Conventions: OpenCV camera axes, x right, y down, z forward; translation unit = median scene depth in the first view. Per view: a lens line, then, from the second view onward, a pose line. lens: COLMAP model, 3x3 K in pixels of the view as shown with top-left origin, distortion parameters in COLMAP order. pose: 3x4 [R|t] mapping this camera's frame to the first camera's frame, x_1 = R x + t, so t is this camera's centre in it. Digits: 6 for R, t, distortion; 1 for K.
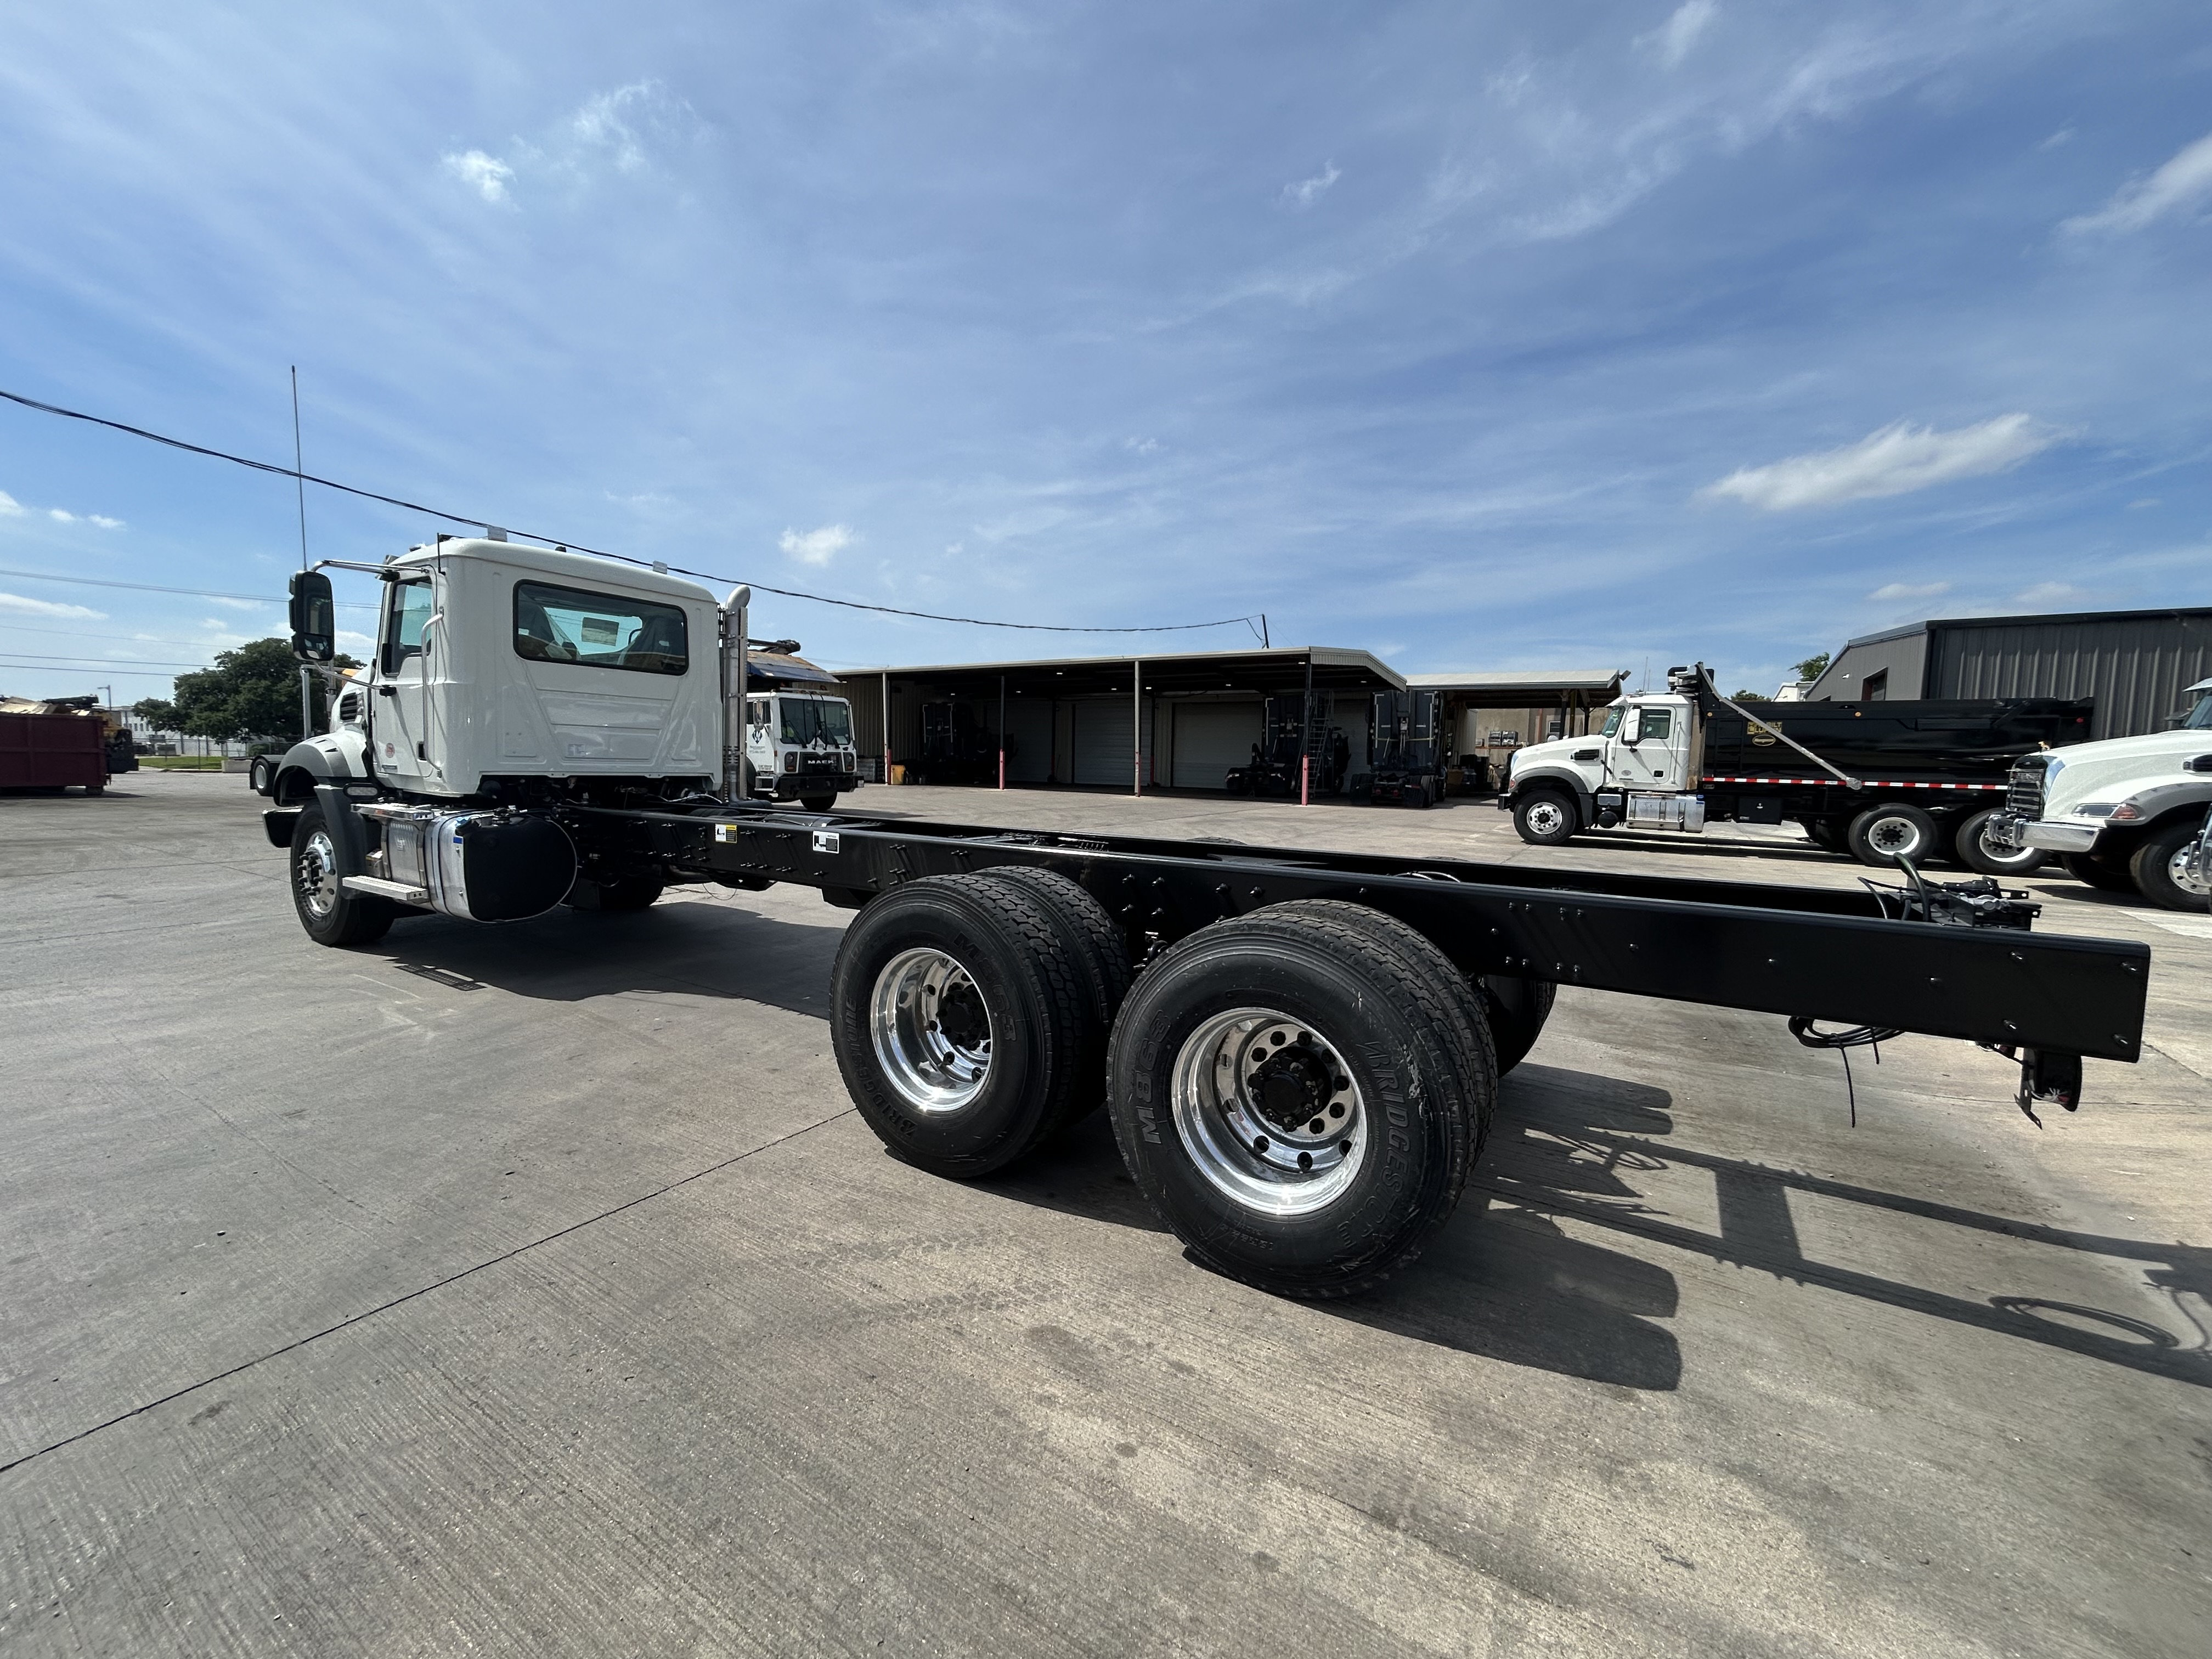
lens RADIAL K [[889.9, 0, 1106.0], [0, 889.9, 829.5], [0, 0, 1]] dist [0.002716, -0.000647]
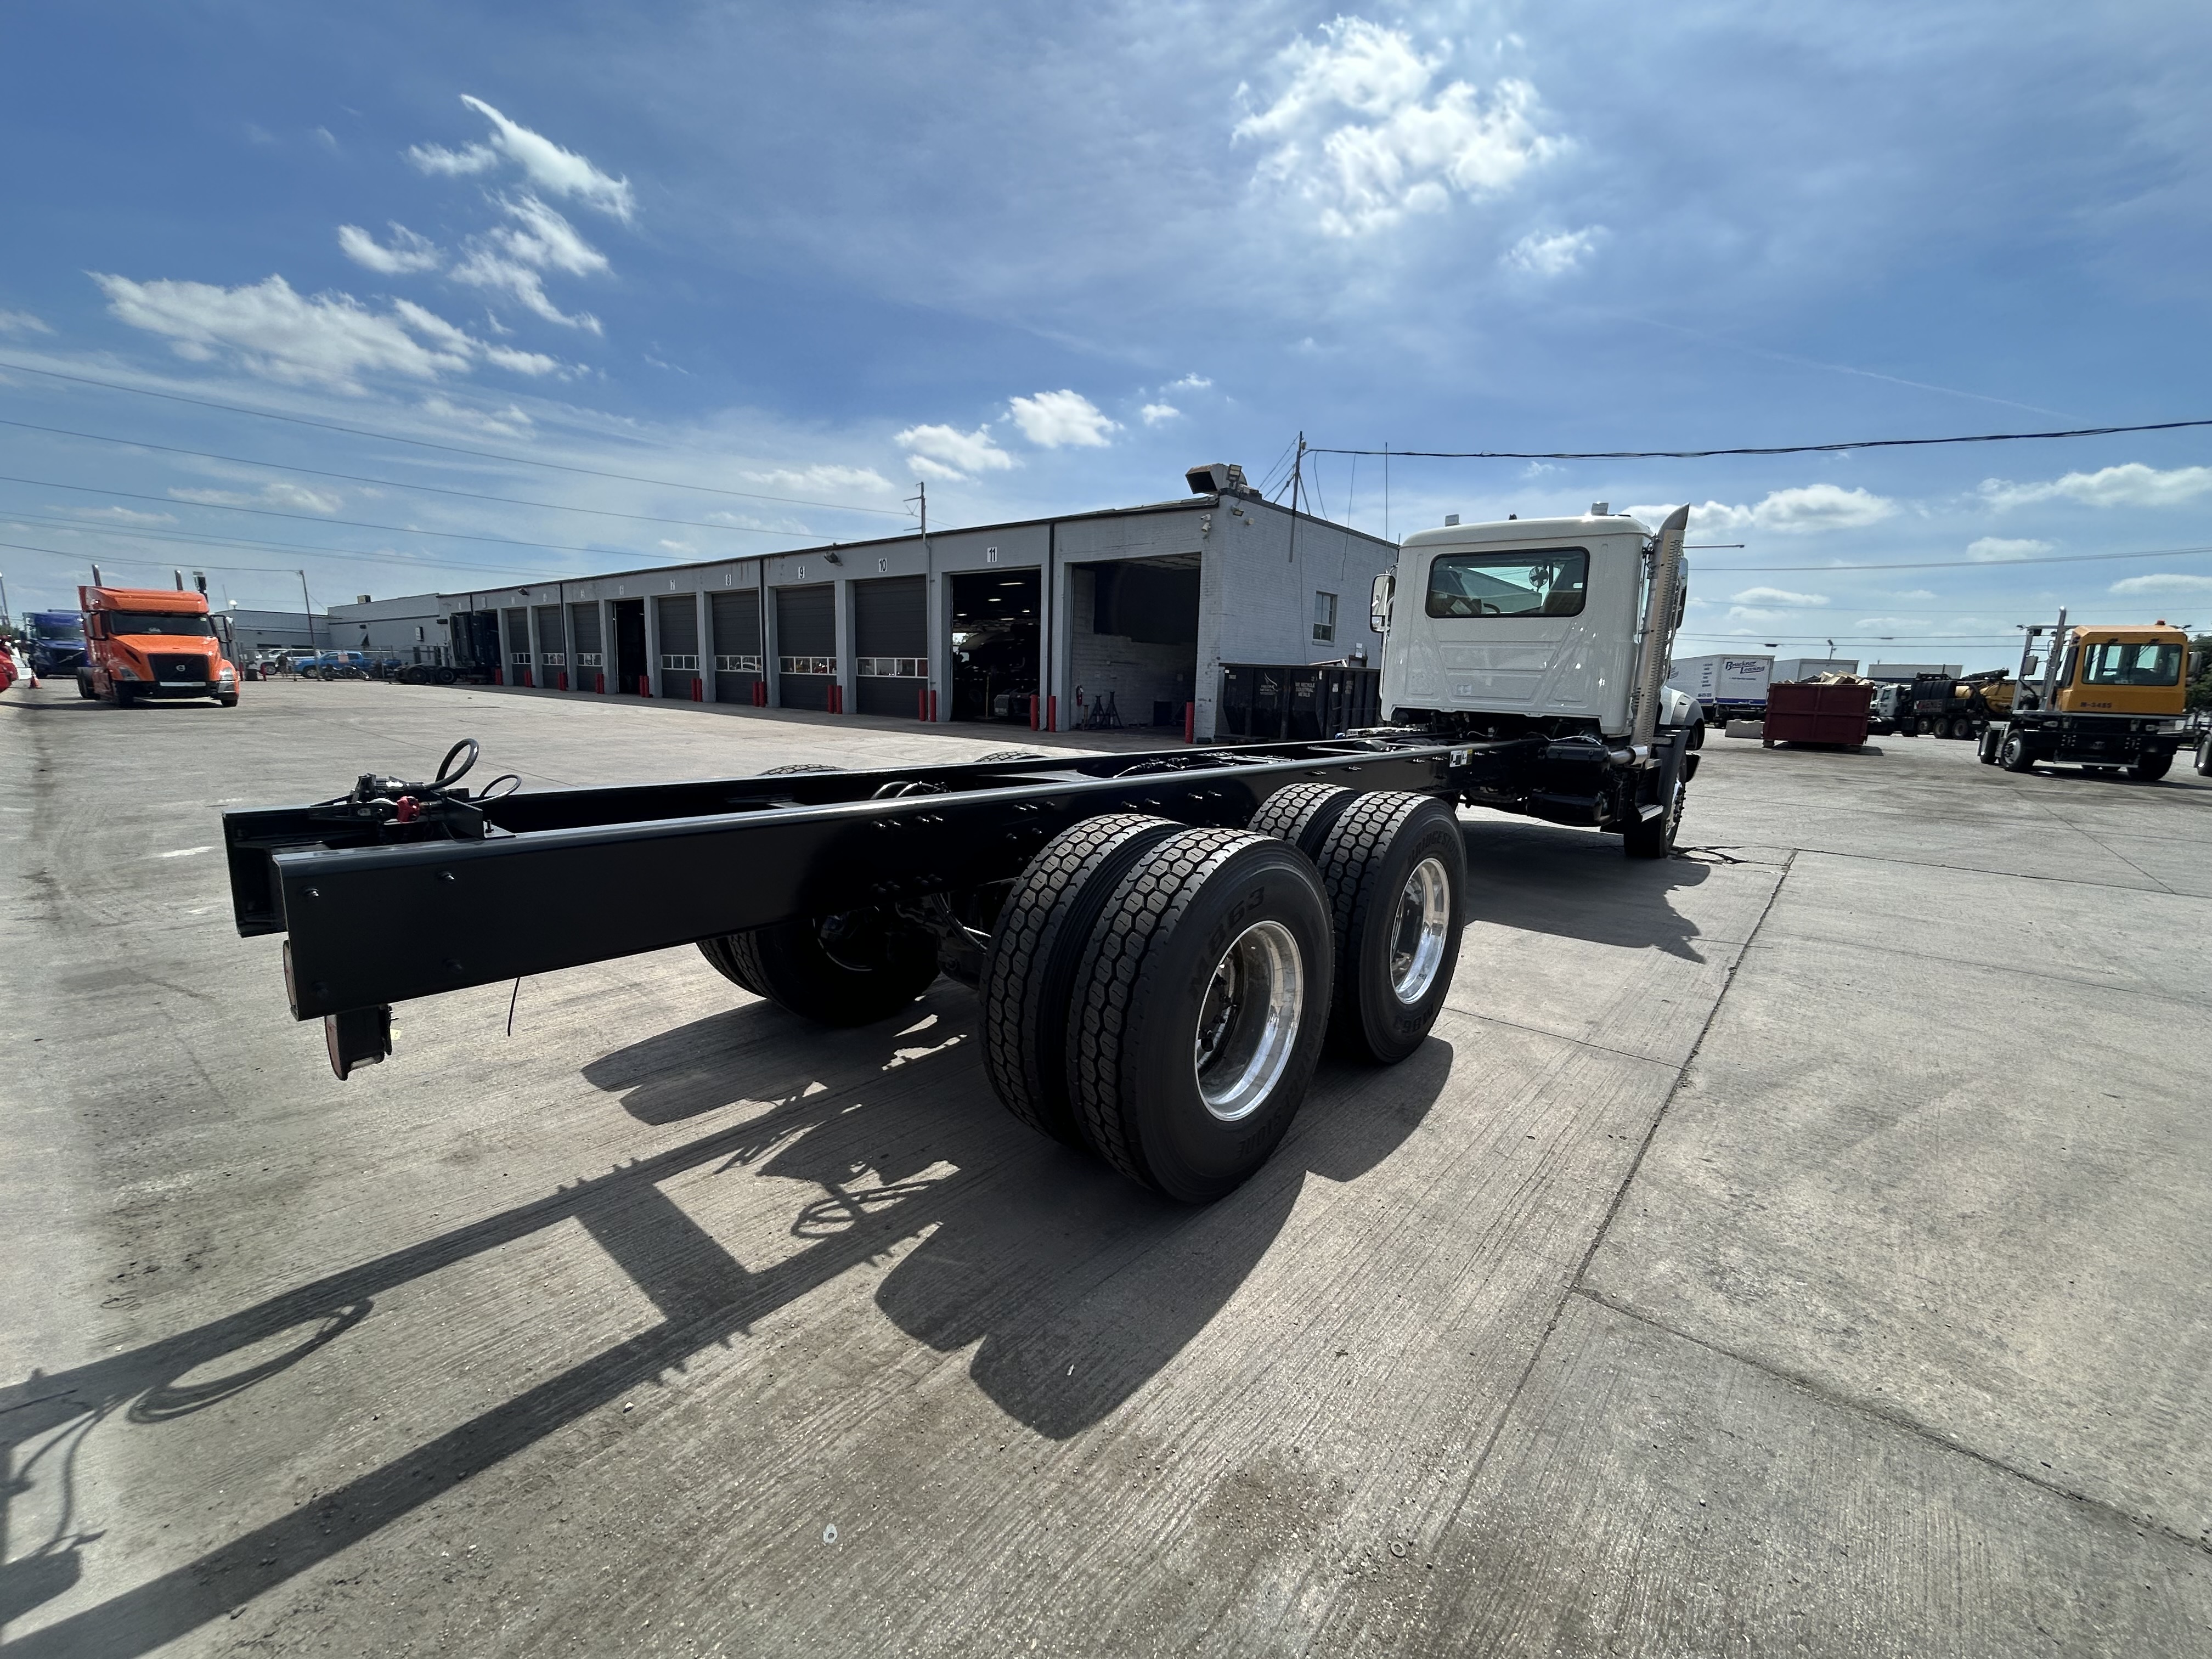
lens RADIAL K [[894.8, 0, 1111.6], [0, 894.8, 814.6], [0, 0, 1]] dist [0.001611, 0.000489]
pose [[-0.147078, 0.119194, -0.981917, 1.378707], [-0.108181, 0.984819, 0.135751, -0.072367], [0.983191, 0.126191, -0.131951, 1.438150]]
